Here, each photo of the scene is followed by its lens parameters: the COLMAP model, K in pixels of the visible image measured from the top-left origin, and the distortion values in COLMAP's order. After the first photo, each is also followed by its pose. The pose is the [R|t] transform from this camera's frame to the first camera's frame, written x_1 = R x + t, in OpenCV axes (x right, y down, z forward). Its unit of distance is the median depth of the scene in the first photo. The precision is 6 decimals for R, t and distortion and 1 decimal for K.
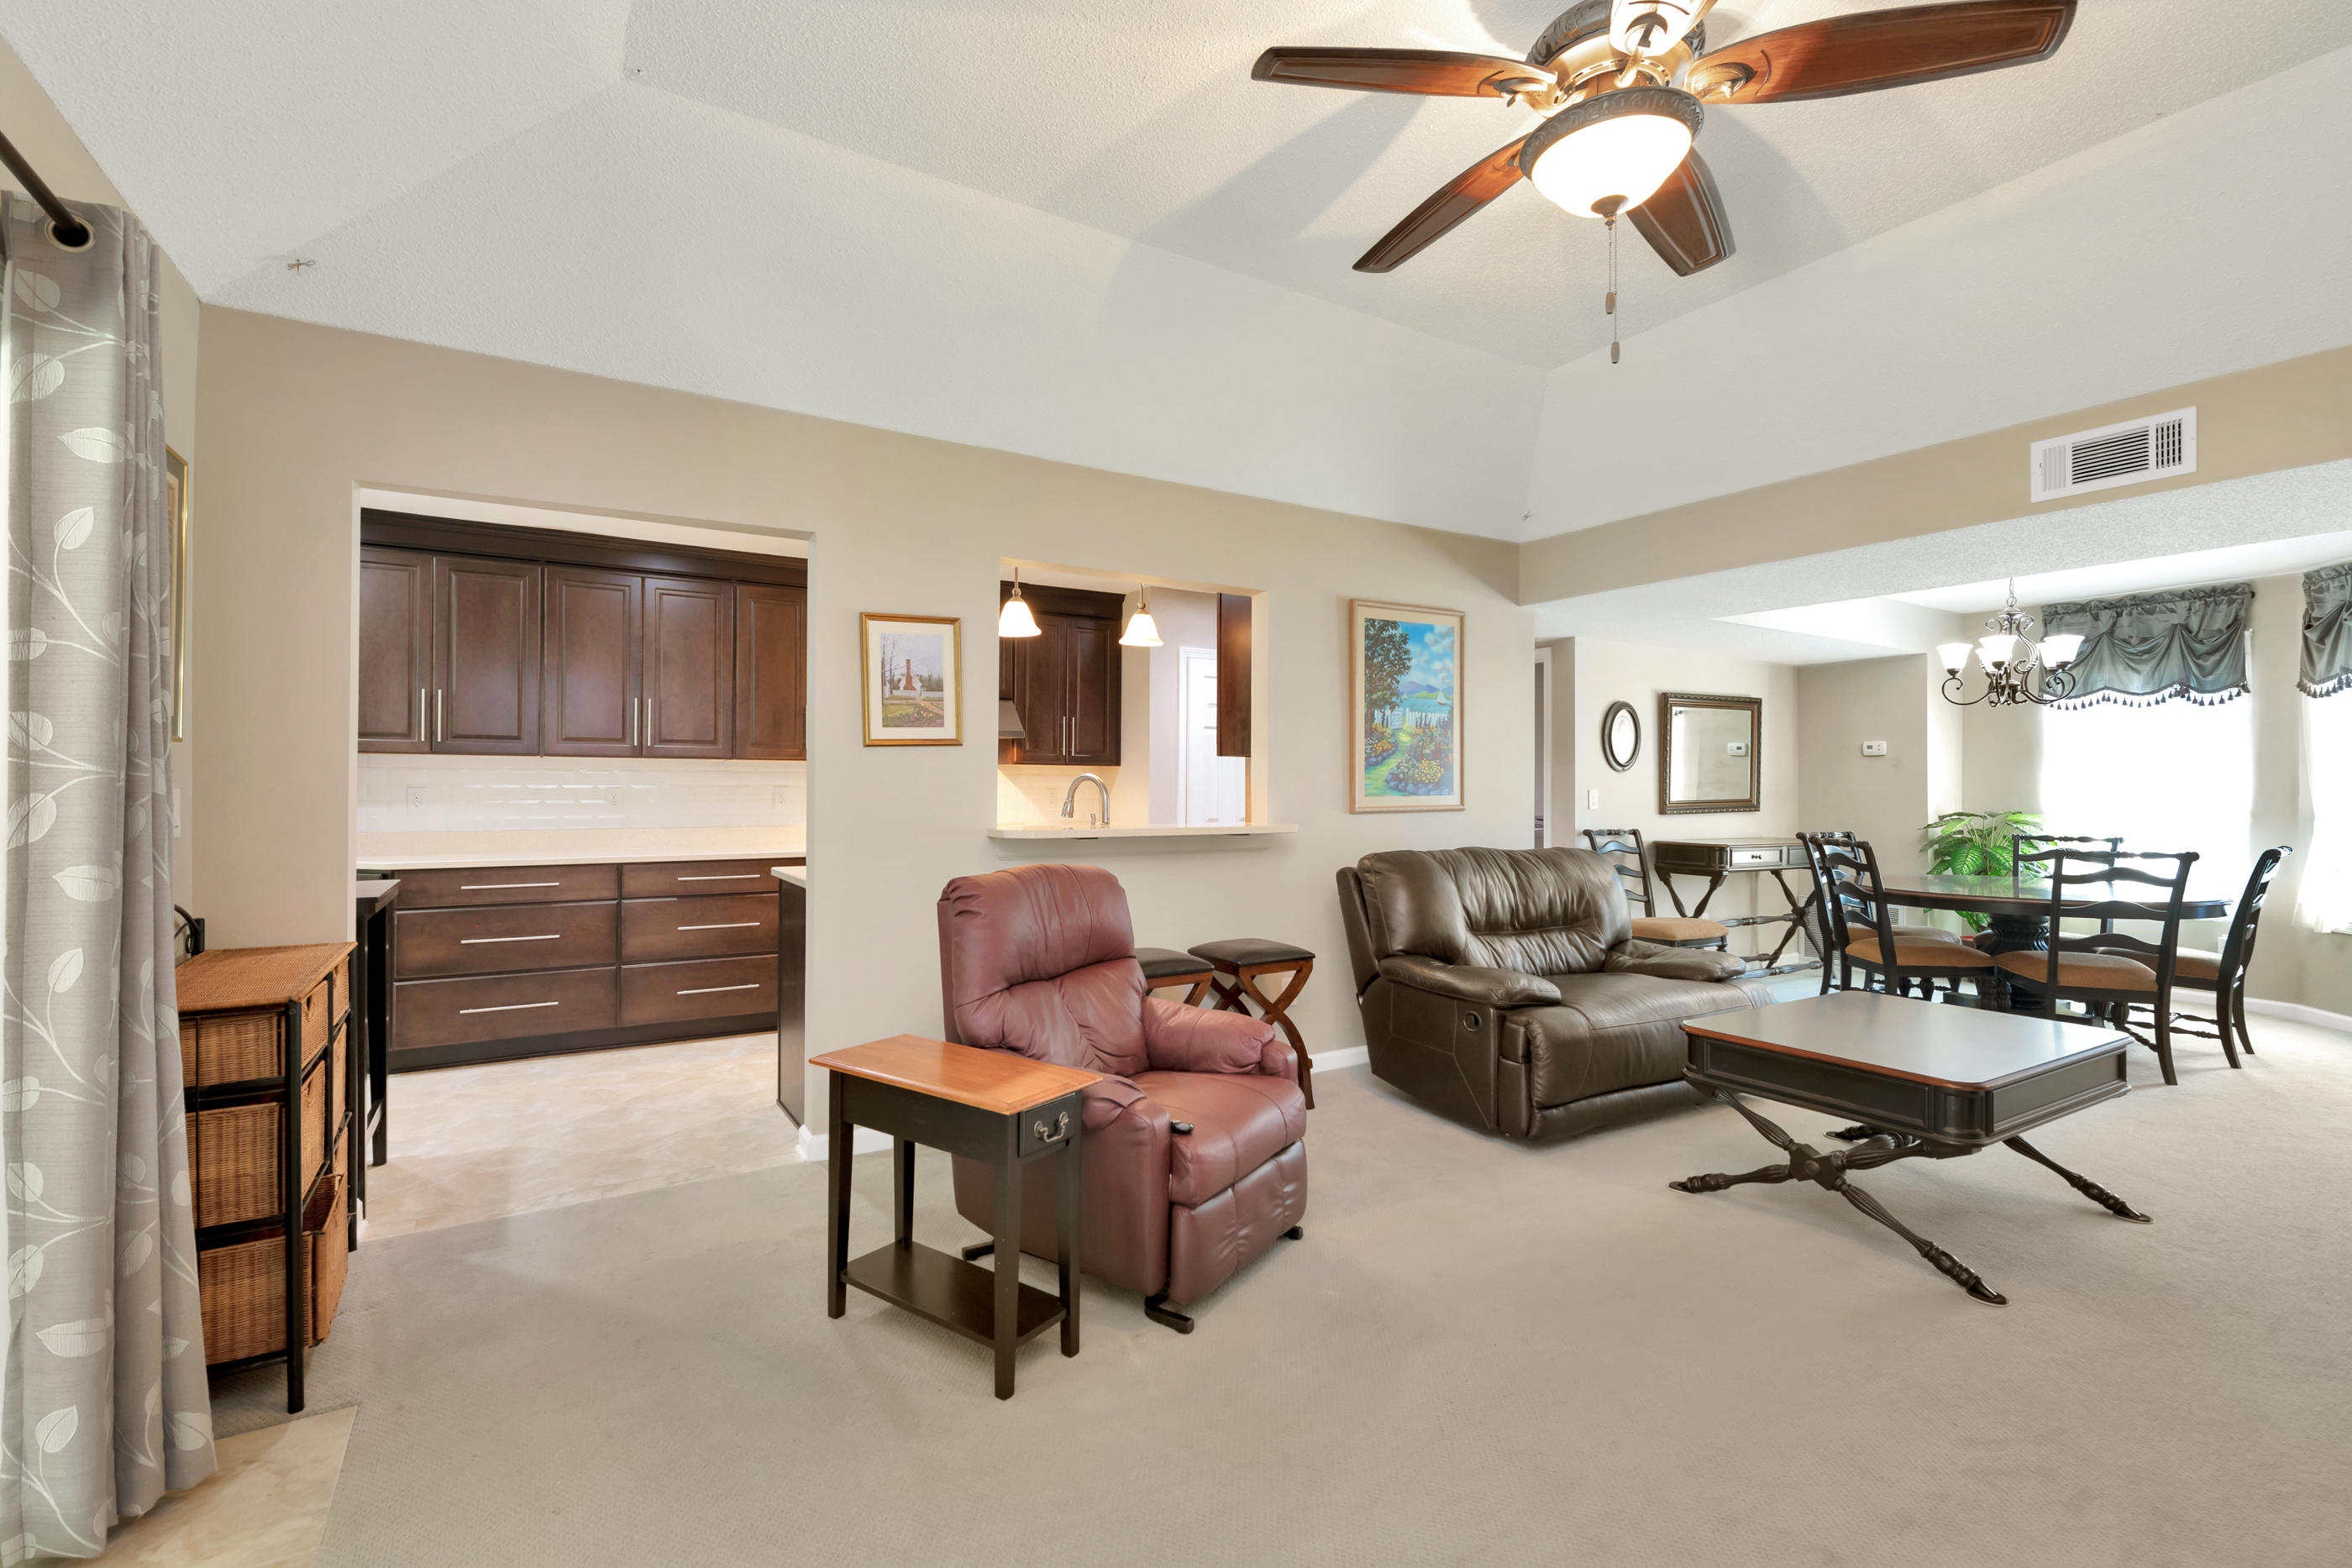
lens RADIAL K [[1045.1, 0, 1182.1], [0, 1045.1, 781.9], [0, 0, 1]] dist [0.002201, -0.001322]
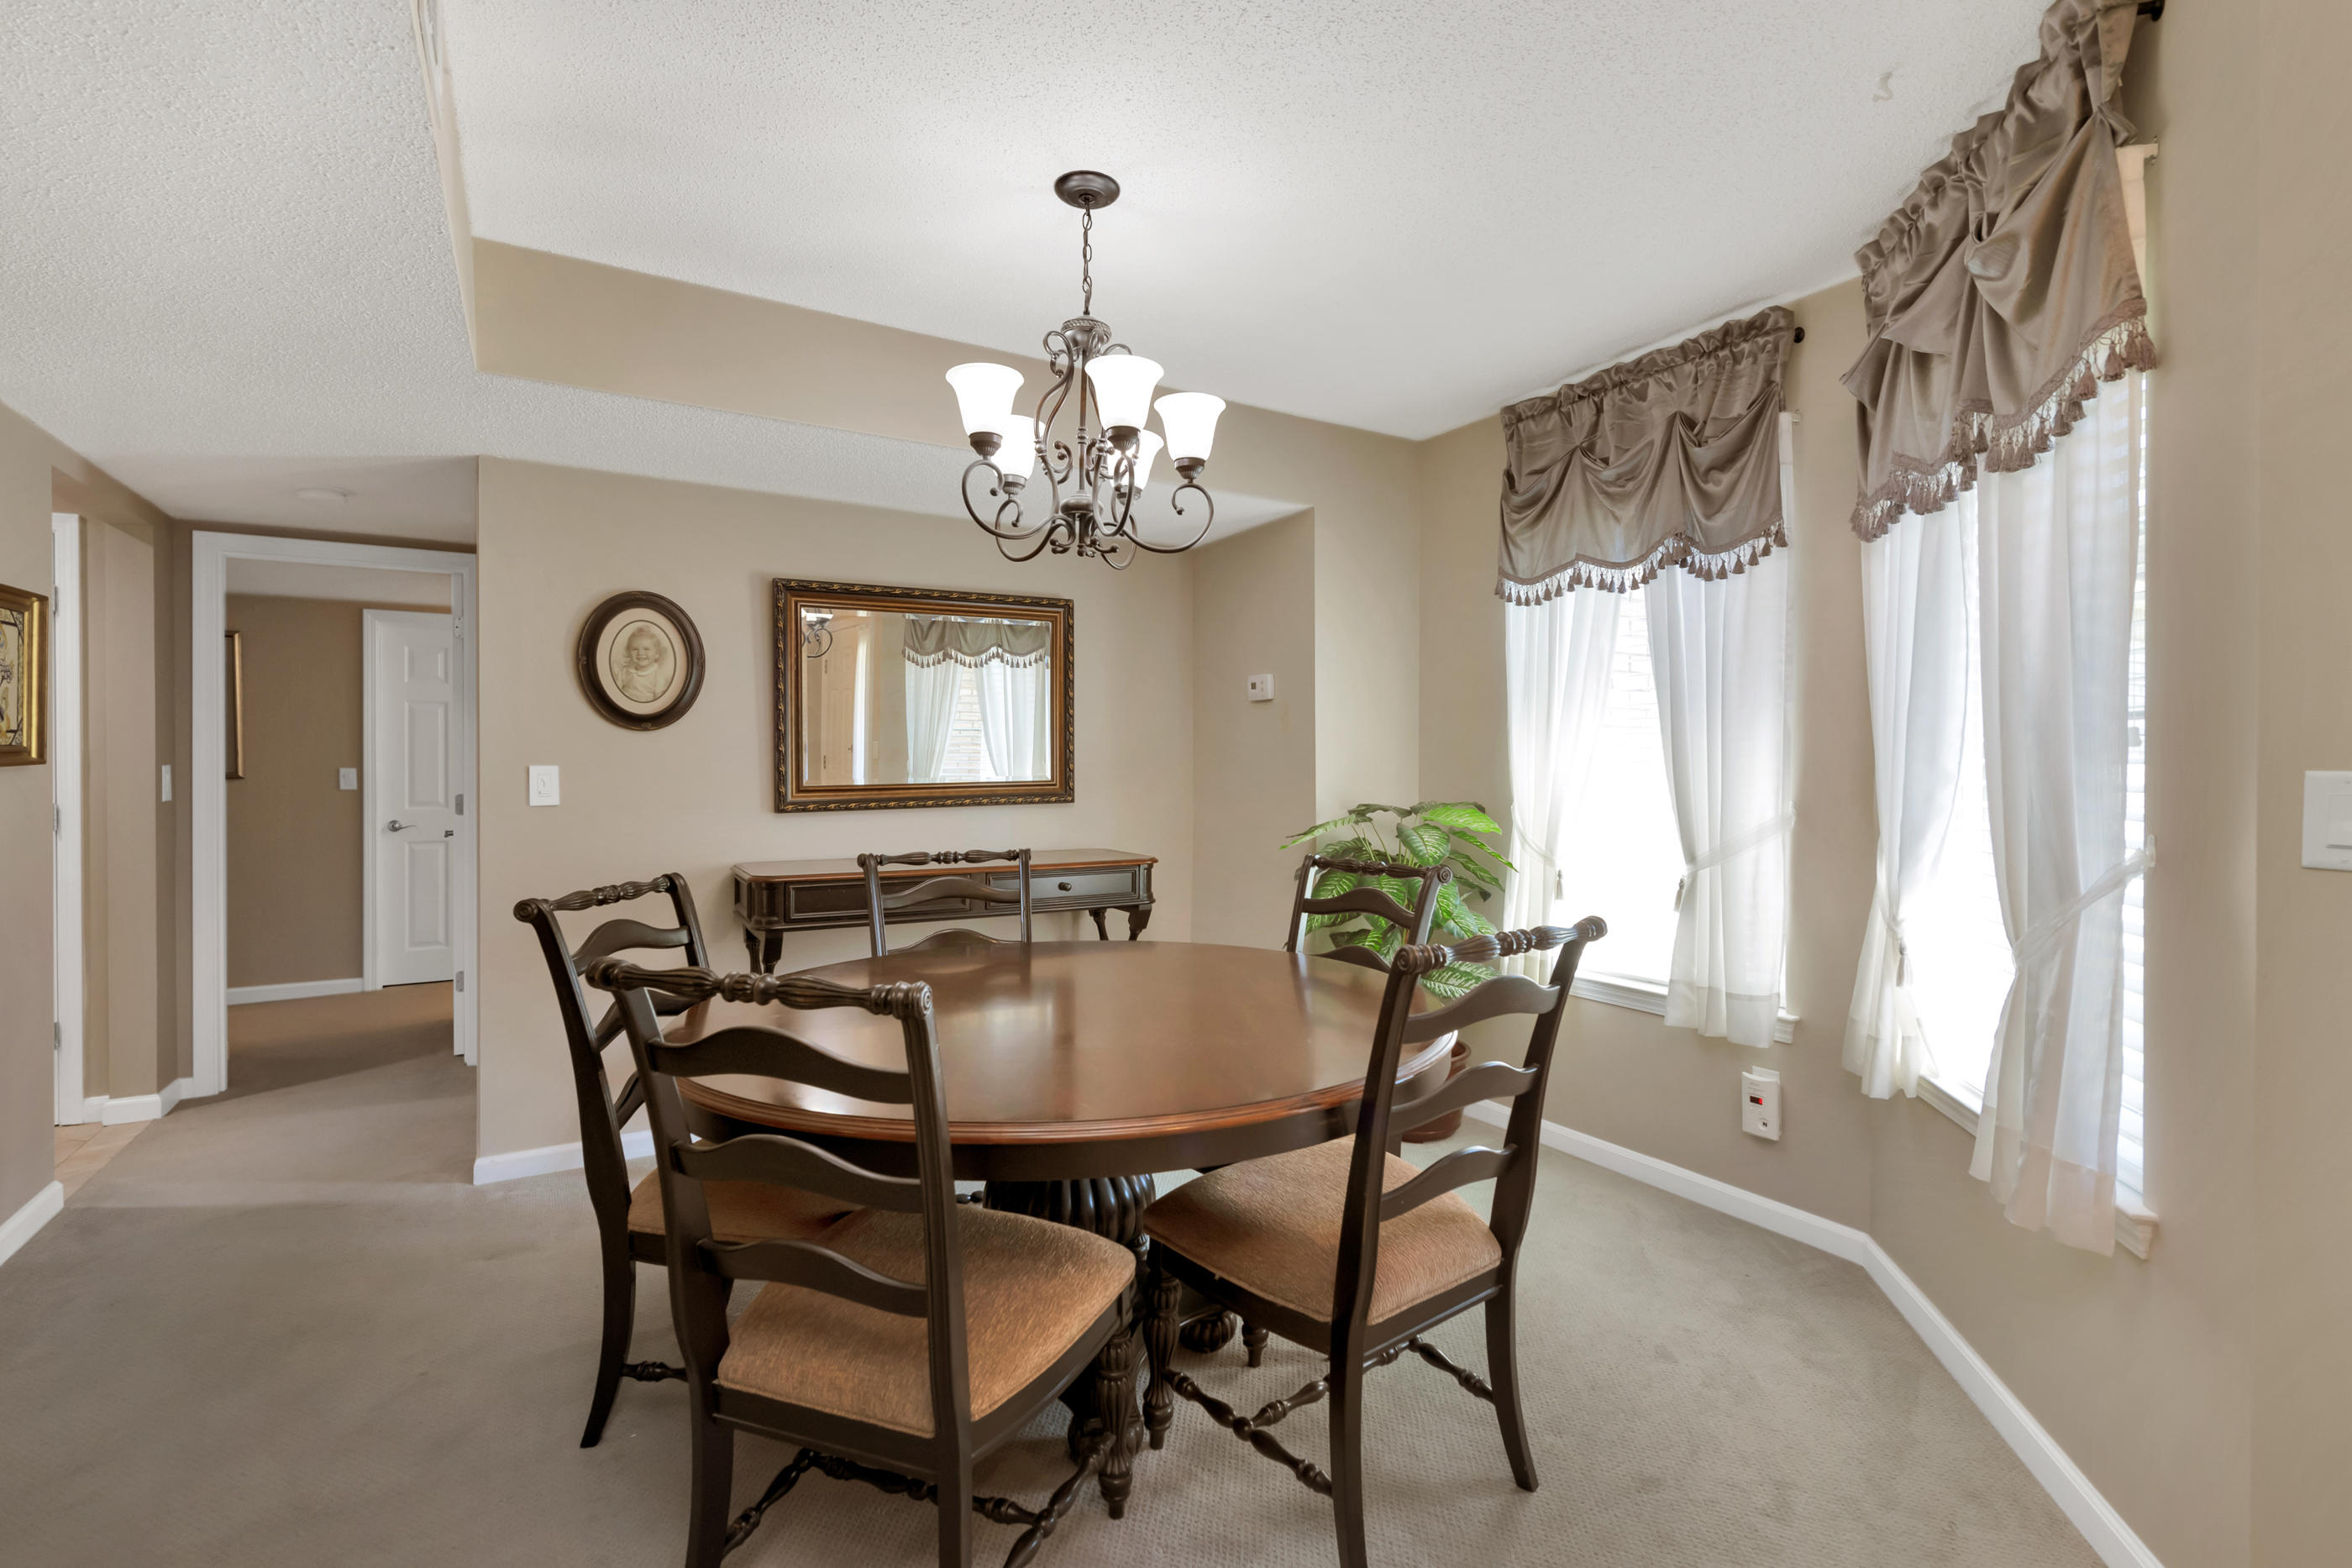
lens RADIAL K [[1045.1, 0, 1211.8], [0, 1045.1, 774.4], [0, 0, 1]] dist [0.002201, -0.001322]
pose [[0.999952, -0.006968, 0.006929, 0.724159], [0.006856, 0.999846, 0.016179, 0.005563], [-0.007041, -0.016131, 0.999845, 0.511943]]
